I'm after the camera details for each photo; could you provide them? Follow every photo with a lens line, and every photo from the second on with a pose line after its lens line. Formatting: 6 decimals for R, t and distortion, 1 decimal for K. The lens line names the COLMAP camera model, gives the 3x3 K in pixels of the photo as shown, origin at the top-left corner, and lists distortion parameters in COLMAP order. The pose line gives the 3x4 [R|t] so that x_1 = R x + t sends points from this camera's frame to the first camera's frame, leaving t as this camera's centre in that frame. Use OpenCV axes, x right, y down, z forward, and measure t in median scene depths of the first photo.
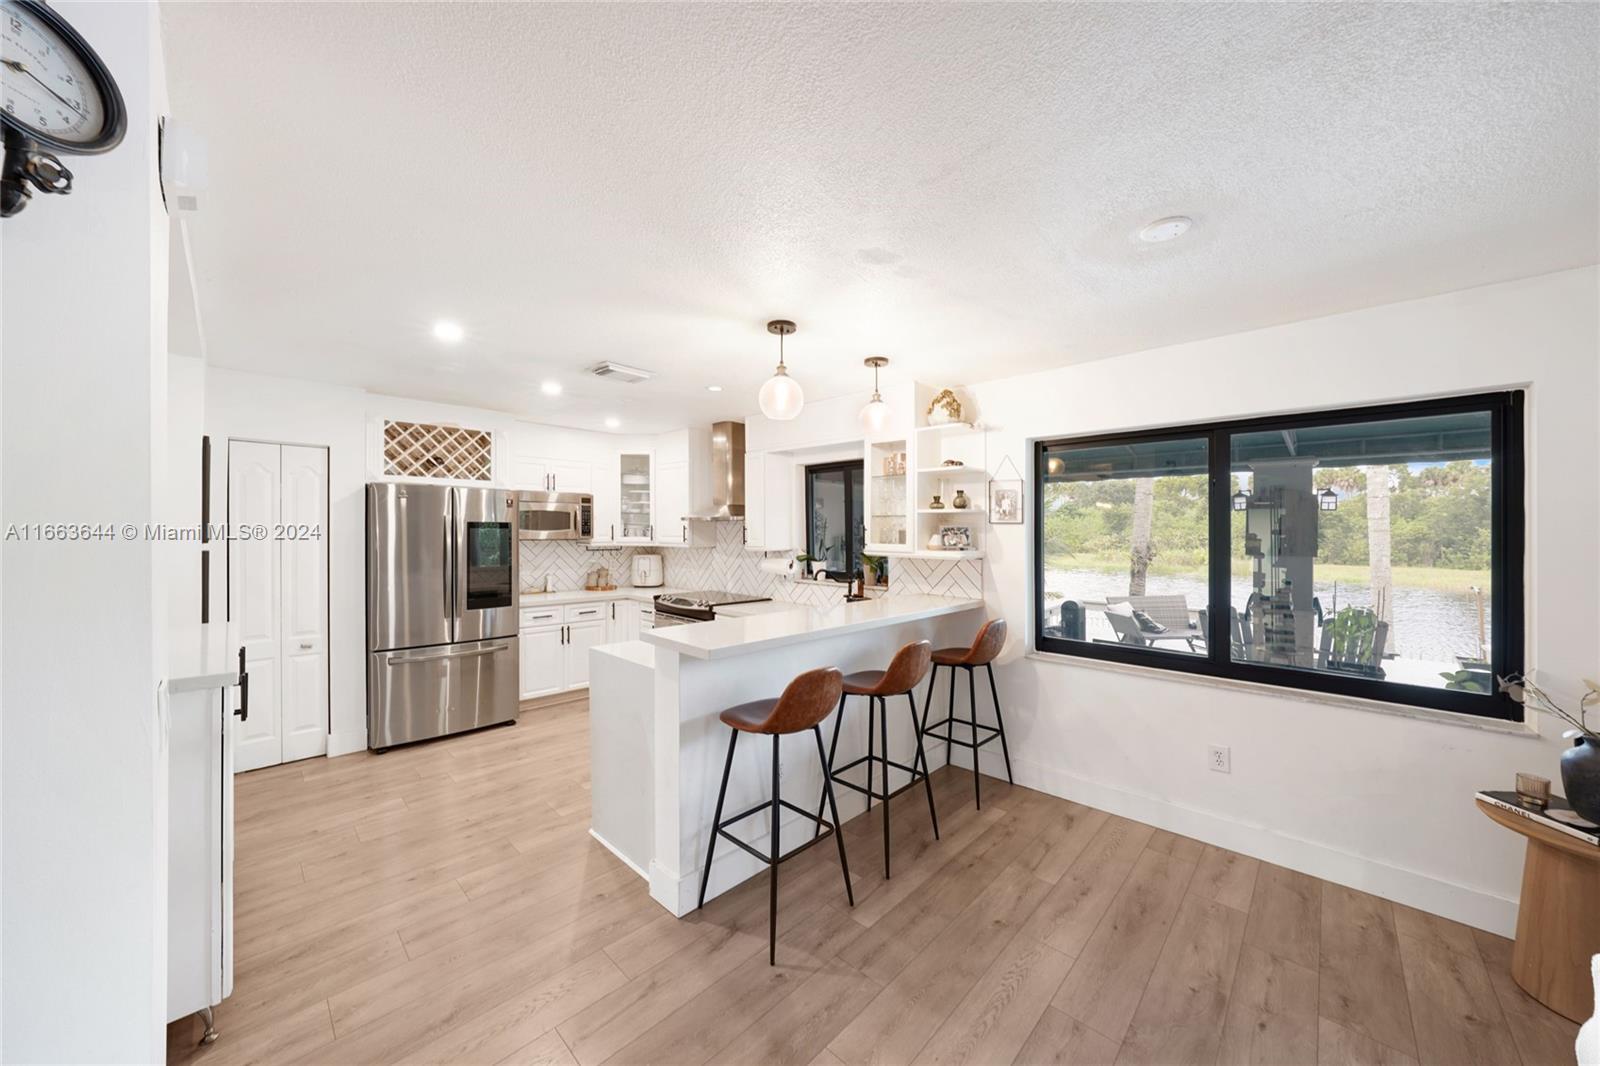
lens RADIAL K [[562.4, 0, 798.1], [0, 562.4, 540.9], [0, 0, 1]] dist [-0.011880, 0.002698]
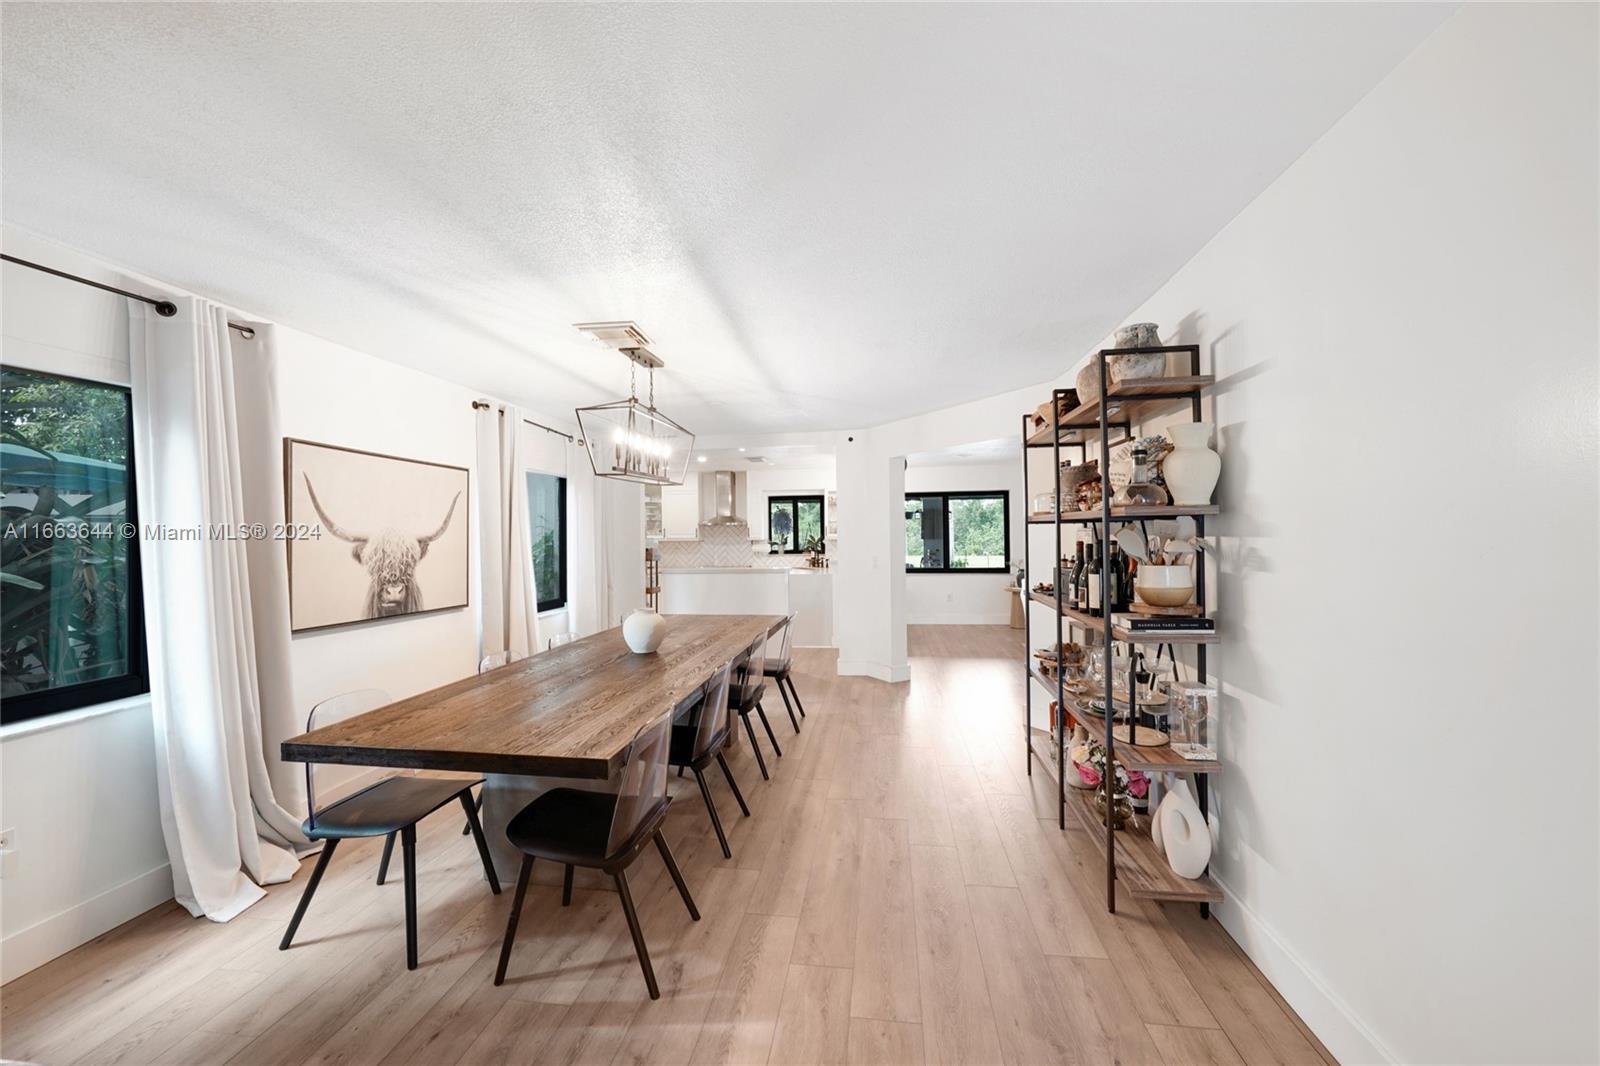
lens RADIAL K [[597.4, 0, 801.2], [0, 597.4, 528.1], [0, 0, 1]] dist [-0.008628, -0.000139]
pose [[0.799281, -0.010092, 0.600873, -1.523059], [0.029319, 0.999323, -0.022216, 0.034120], [-0.600242, 0.035374, 0.799036, -0.962325]]
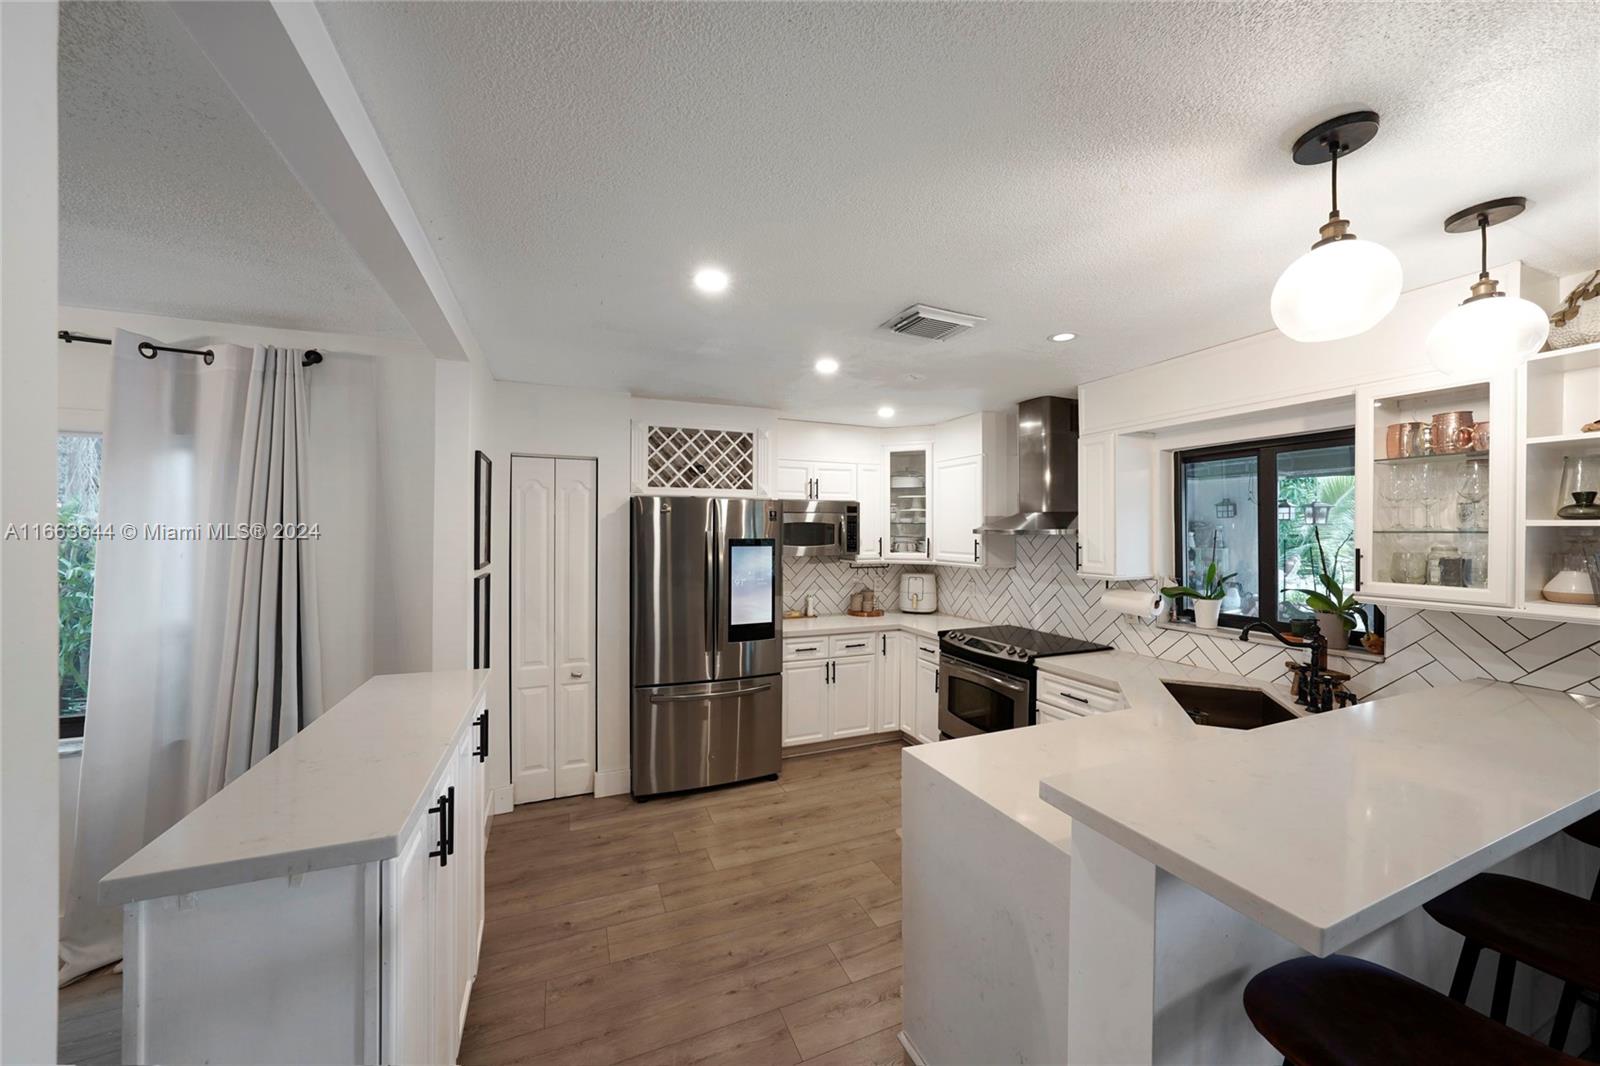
lens RADIAL K [[557.2, 0, 801.2], [0, 557.2, 542.4], [0, 0, 1]] dist [-0.009694, 0.000676]
pose [[0.922758, 0.002847, -0.385370, -0.188262], [-0.002797, 0.999996, 0.000690, -0.034466], [0.385371, 0.000441, 0.922762, 0.301827]]
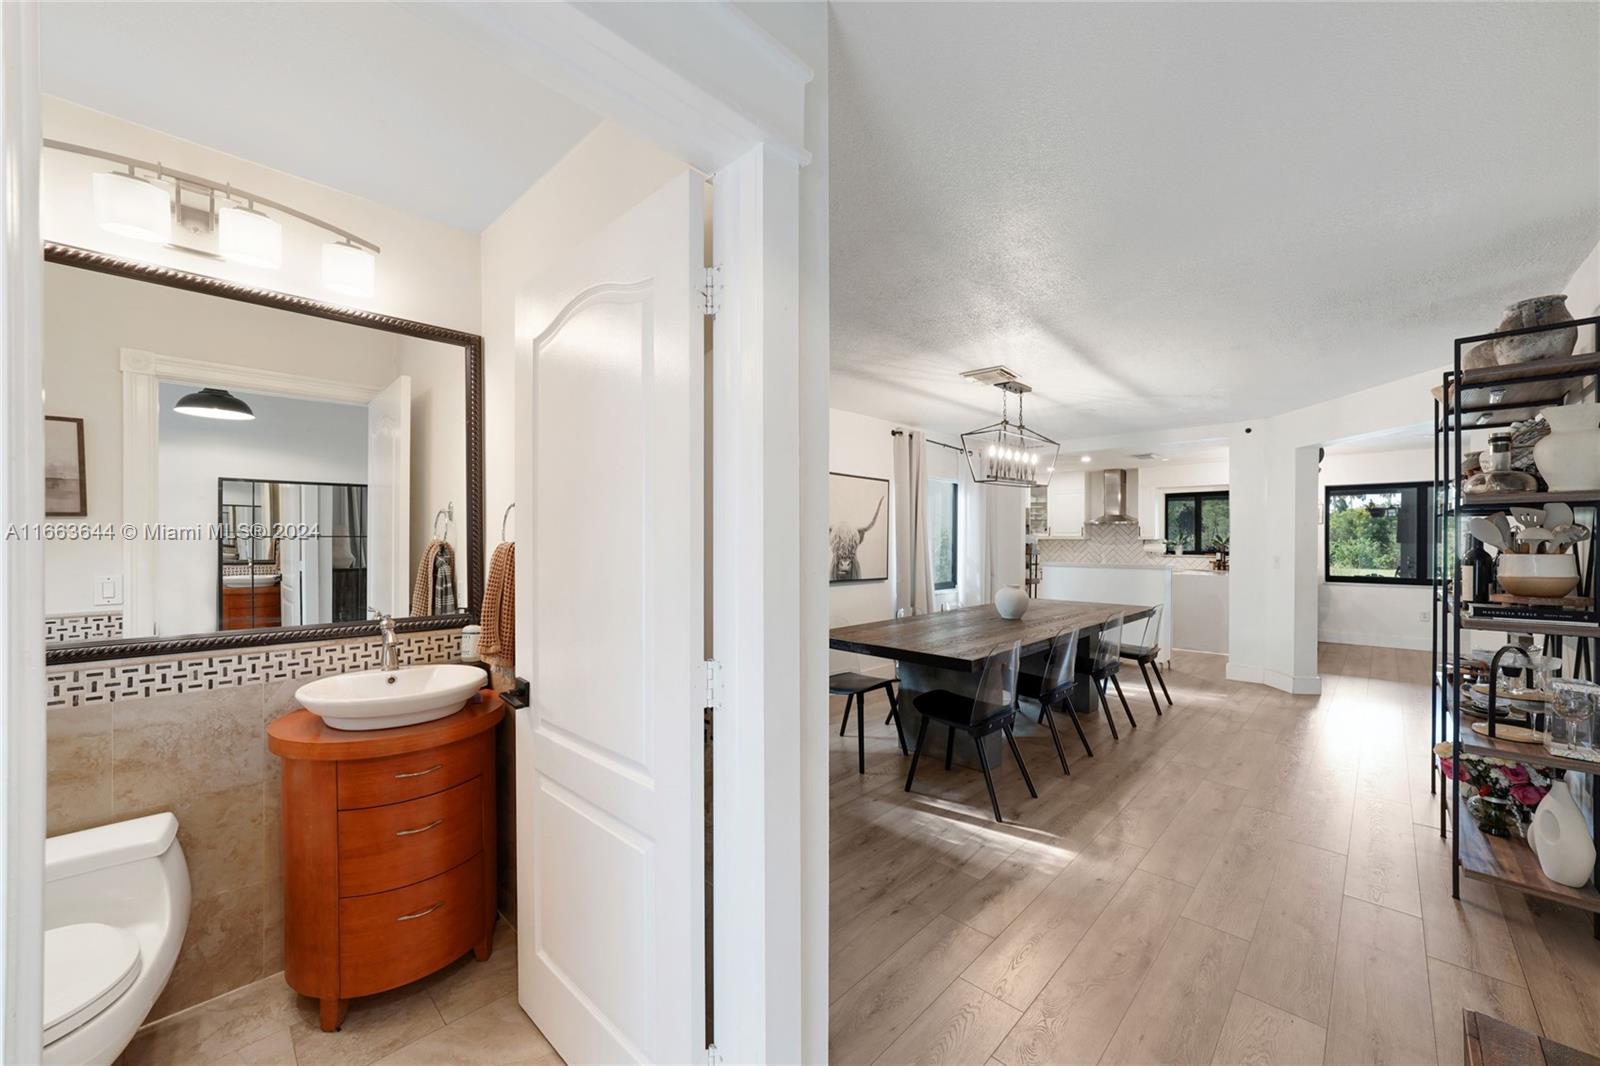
lens RADIAL K [[603.2, 0, 810.0], [0, 603.2, 544.8], [0, 0, 1]] dist [-0.013813, 0.003344]
pose [[0.999804, -0.004141, 0.019353, -1.585637], [0.004307, 0.999954, -0.008535, 0.060804], [-0.019317, 0.008617, 0.999776, -1.260452]]
